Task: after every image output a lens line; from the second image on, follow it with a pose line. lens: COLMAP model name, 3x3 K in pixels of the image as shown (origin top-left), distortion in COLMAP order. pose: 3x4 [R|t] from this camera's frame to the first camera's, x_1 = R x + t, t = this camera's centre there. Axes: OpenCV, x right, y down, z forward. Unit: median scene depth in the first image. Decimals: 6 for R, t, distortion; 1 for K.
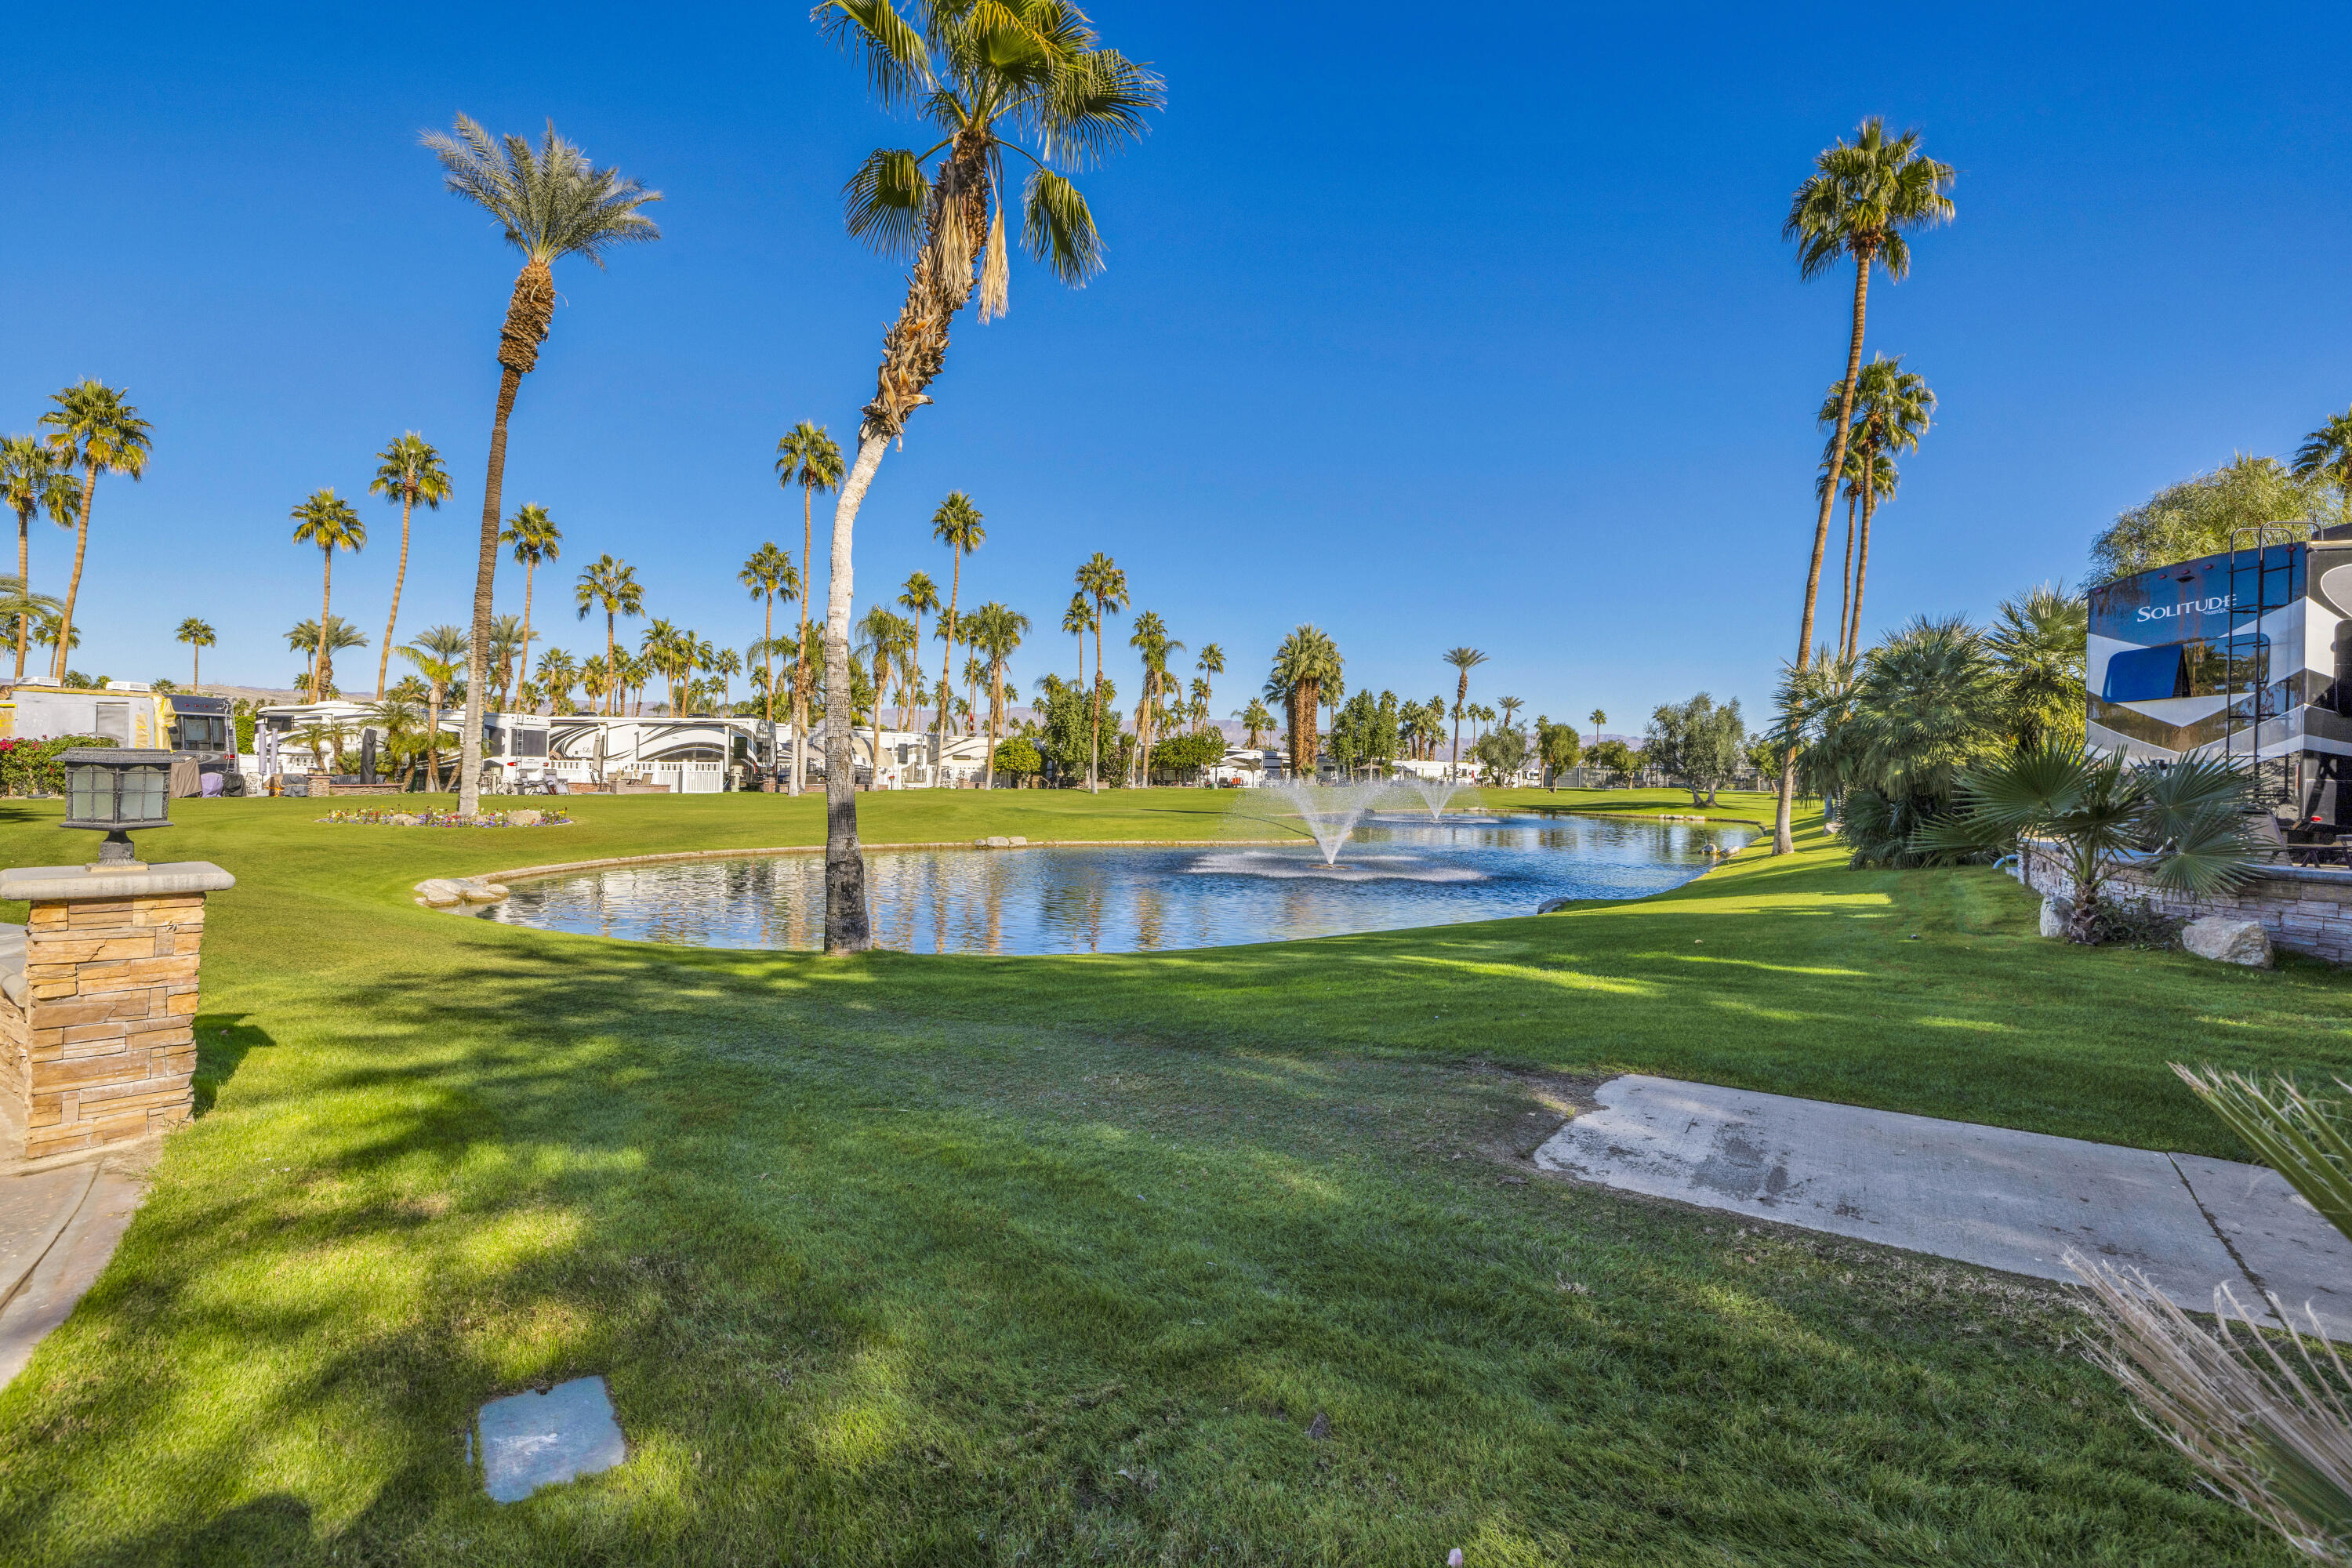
lens RADIAL K [[1025.5, 0, 1173.1], [0, 1025.5, 772.1], [0, 0, 1]] dist [0.001444, 0.000917]
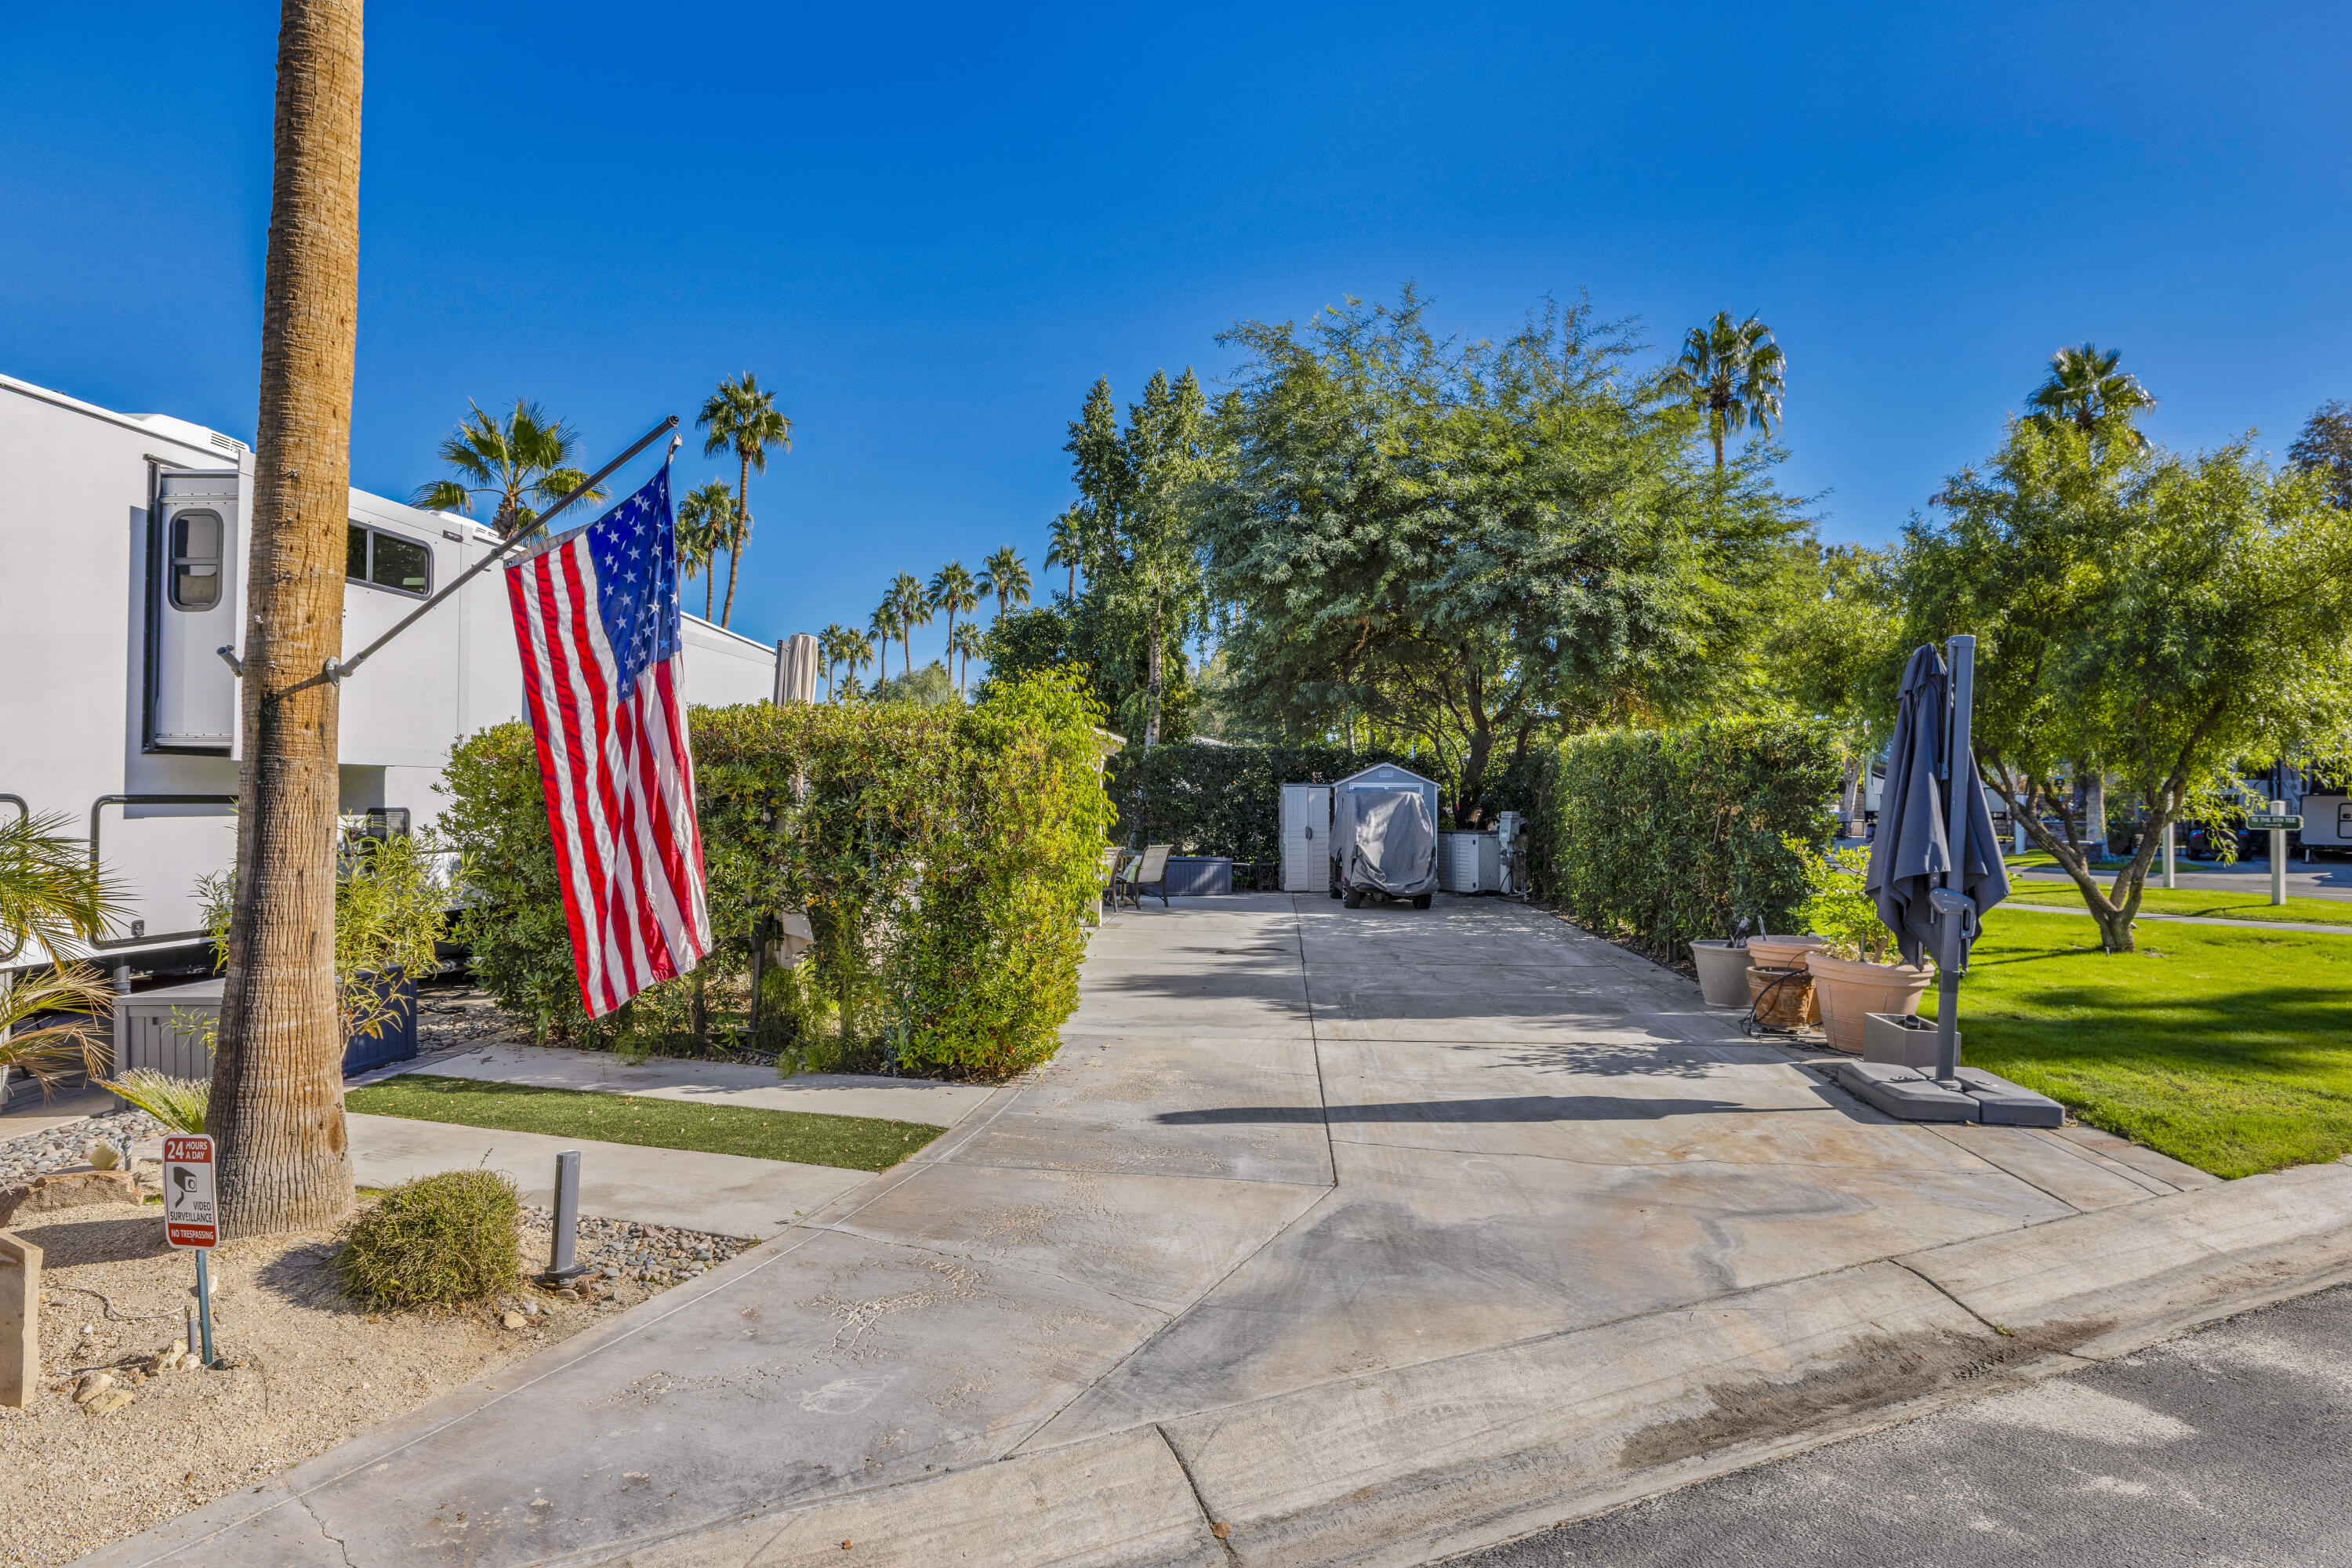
lens RADIAL K [[1266.2, 0, 1168.2], [0, 1266.2, 777.4], [0, 0, 1]] dist [-0.001286, 0.002656]
pose [[0.521335, 0.001174, 0.853351, -0.231784], [0.004404, 0.999982, -0.004067, -0.007355], [-0.853341, 0.005878, 0.521321, -0.197504]]
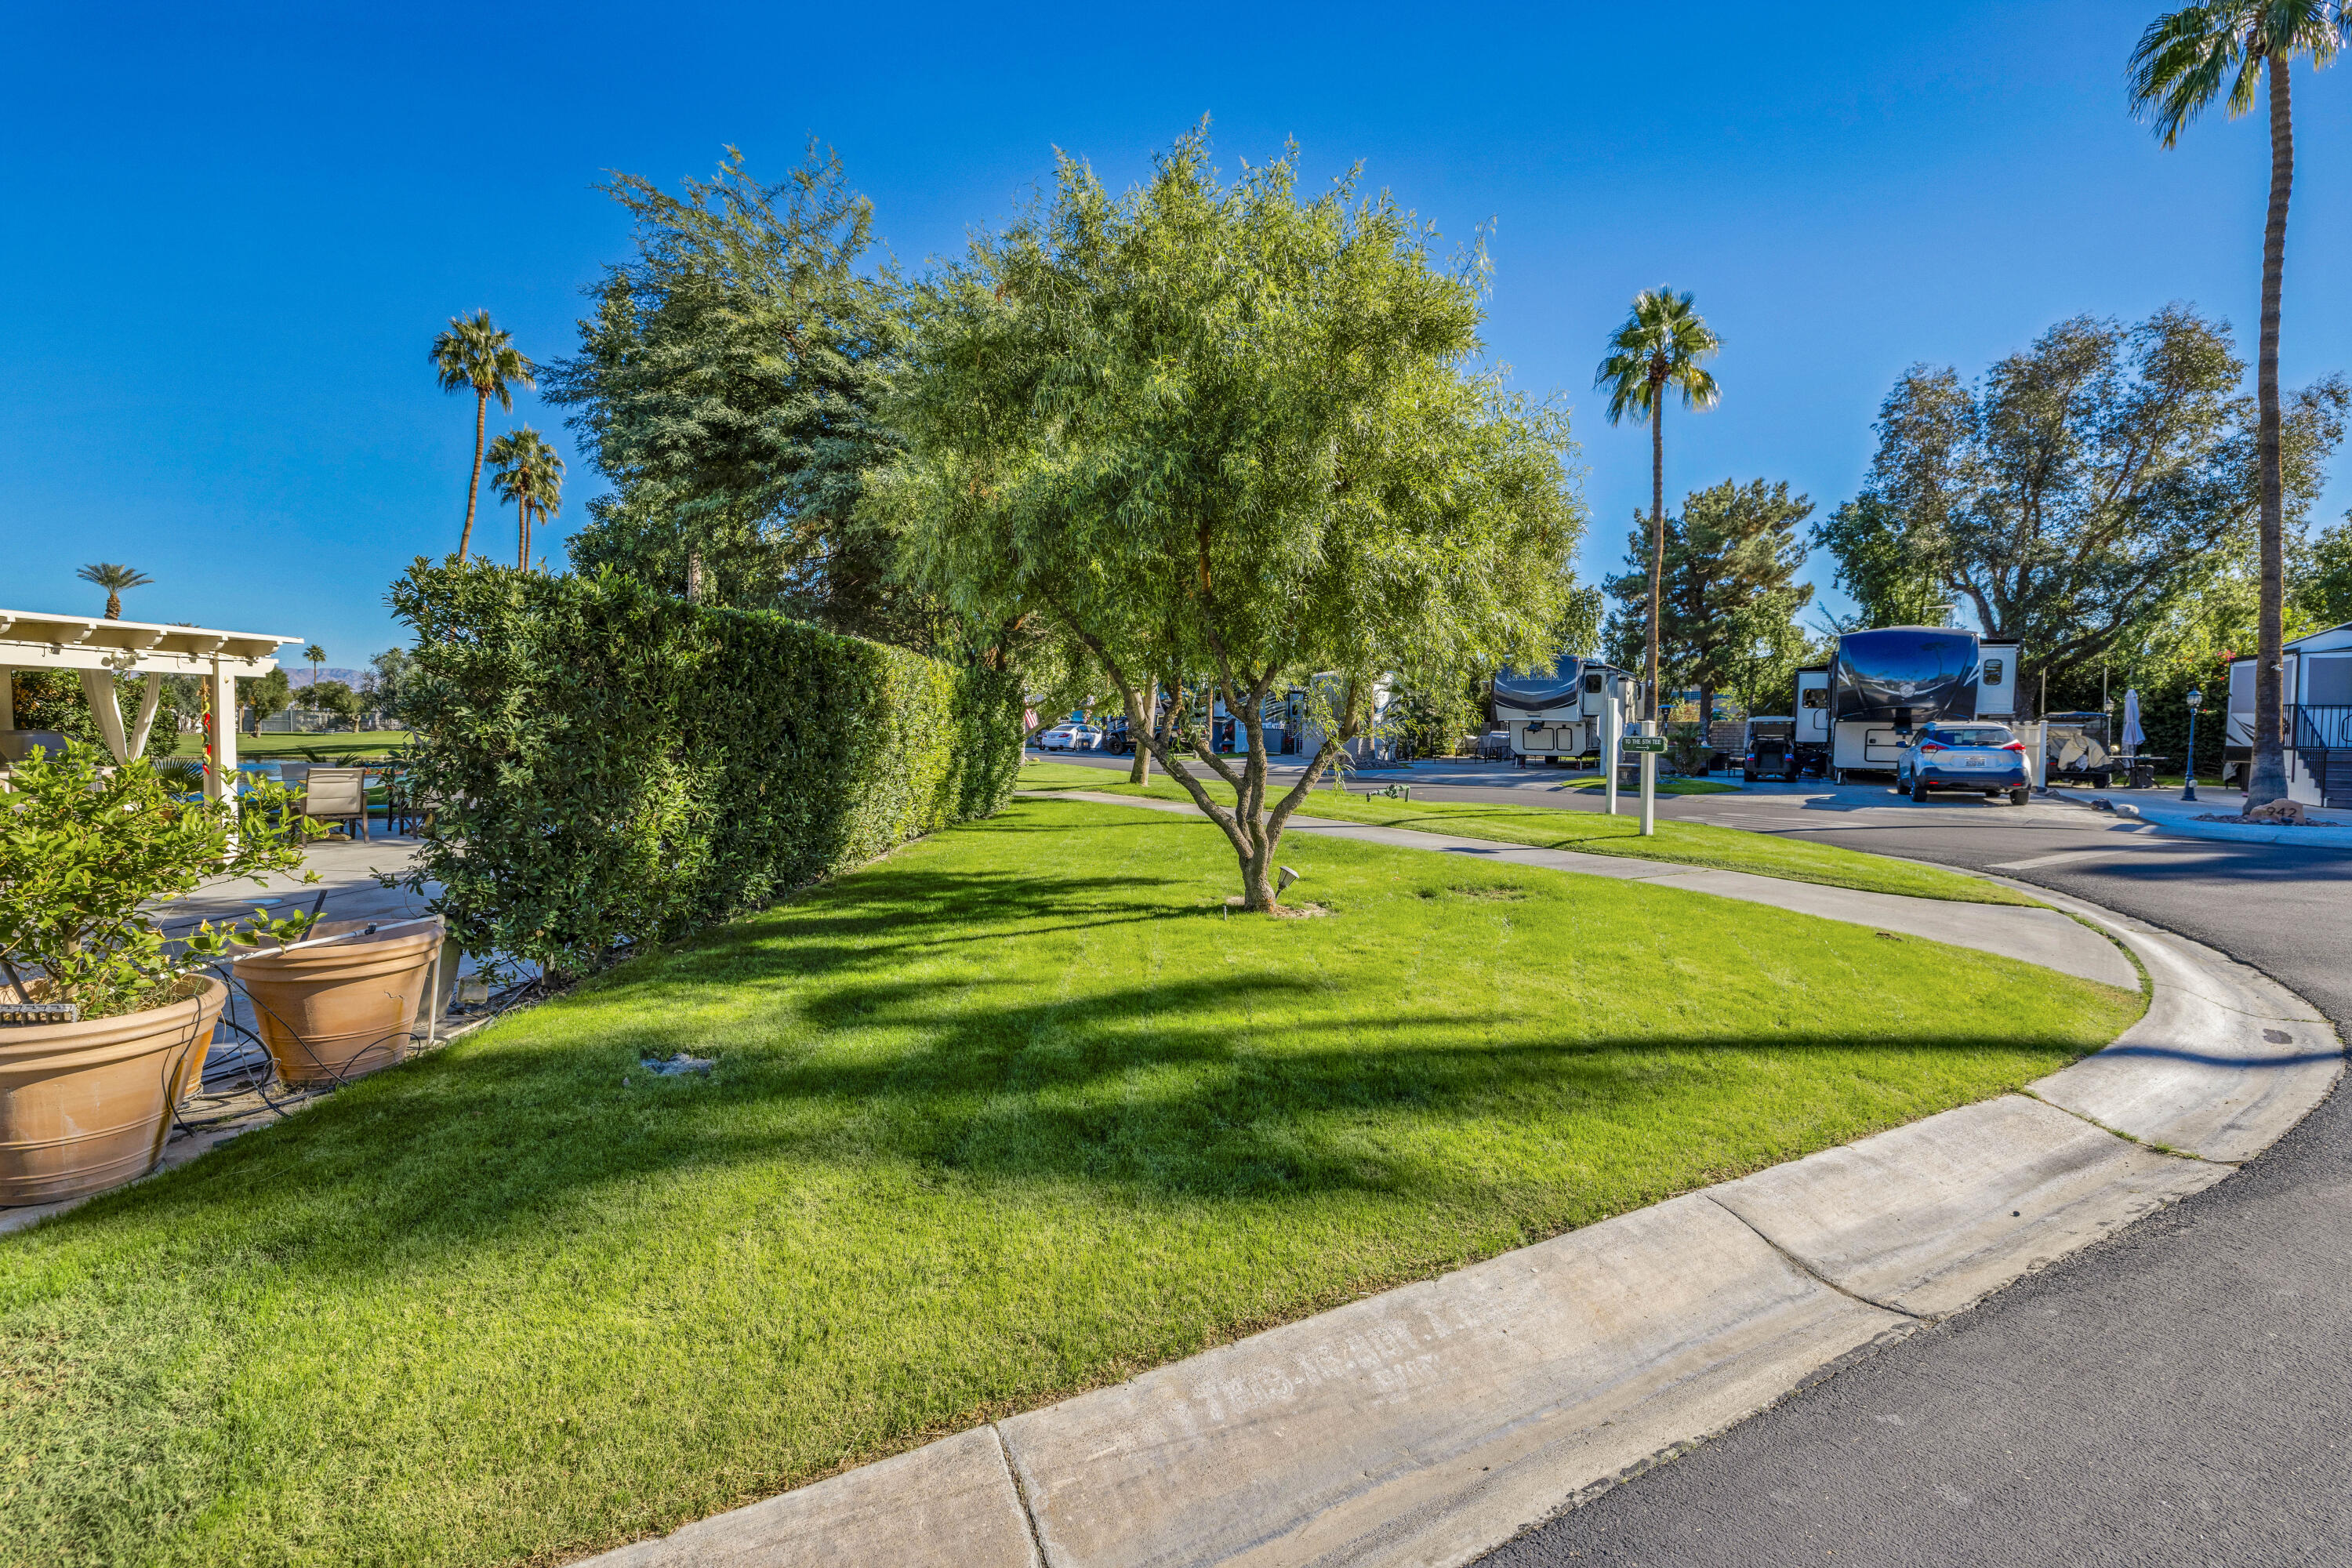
lens RADIAL K [[1025.5, 0, 1156.8], [0, 1025.5, 766.6], [0, 0, 1]] dist [0.001444, 0.000917]
pose [[0.476264, -0.044178, 0.878192, -0.098043], [-0.001148, 0.998705, 0.050863, -0.003560], [-0.879302, -0.025232, 0.475597, -0.267628]]
